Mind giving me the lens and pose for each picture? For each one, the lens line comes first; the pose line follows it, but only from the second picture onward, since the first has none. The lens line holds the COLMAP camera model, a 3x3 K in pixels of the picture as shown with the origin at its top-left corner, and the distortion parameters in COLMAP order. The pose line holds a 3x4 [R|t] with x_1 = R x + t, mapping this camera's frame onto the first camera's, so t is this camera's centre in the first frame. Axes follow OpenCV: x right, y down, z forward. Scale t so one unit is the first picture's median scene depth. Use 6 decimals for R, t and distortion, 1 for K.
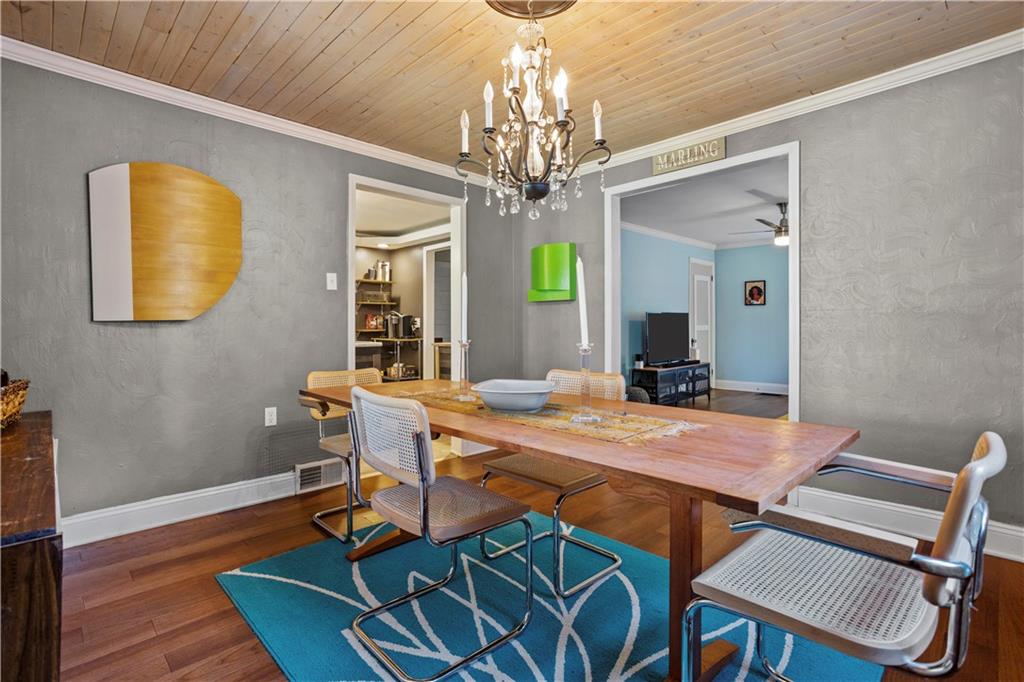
lens RADIAL K [[492.6, 0, 509.2], [0, 492.6, 333.8], [0, 0, 1]] dist [-0.012587, 0.002294]
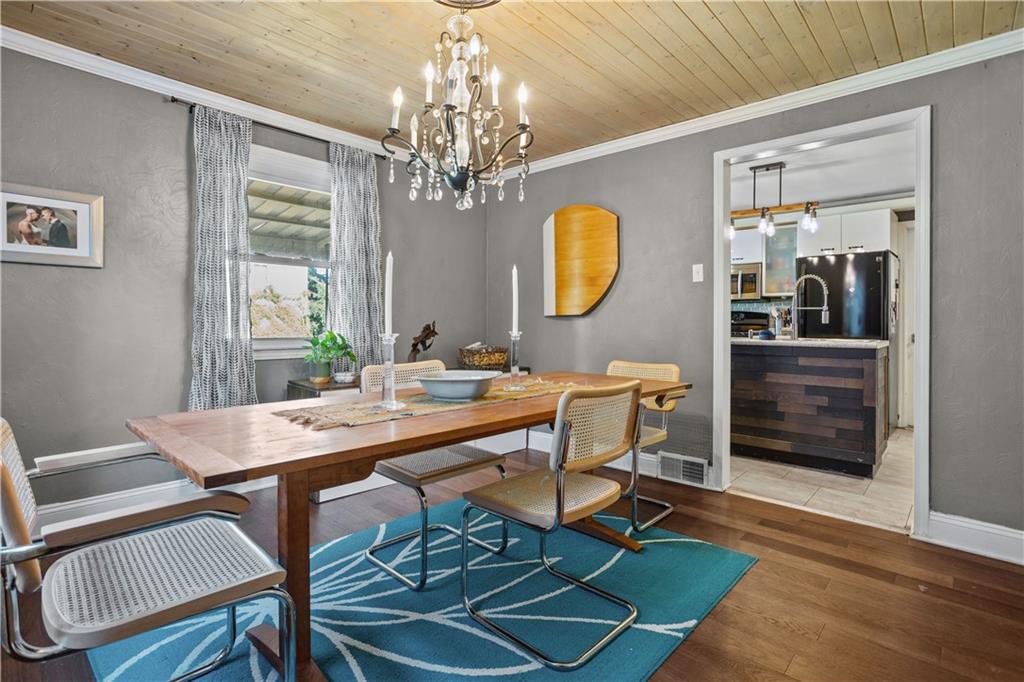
lens RADIAL K [[492.6, 0, 496.9], [0, 492.6, 324.1], [0, 0, 1]] dist [-0.012587, 0.002294]
pose [[0.038936, 0.007276, -0.999215, 1.470222], [-0.019077, 0.999797, 0.006537, -0.013905], [0.999060, 0.018808, 0.039067, 1.445447]]
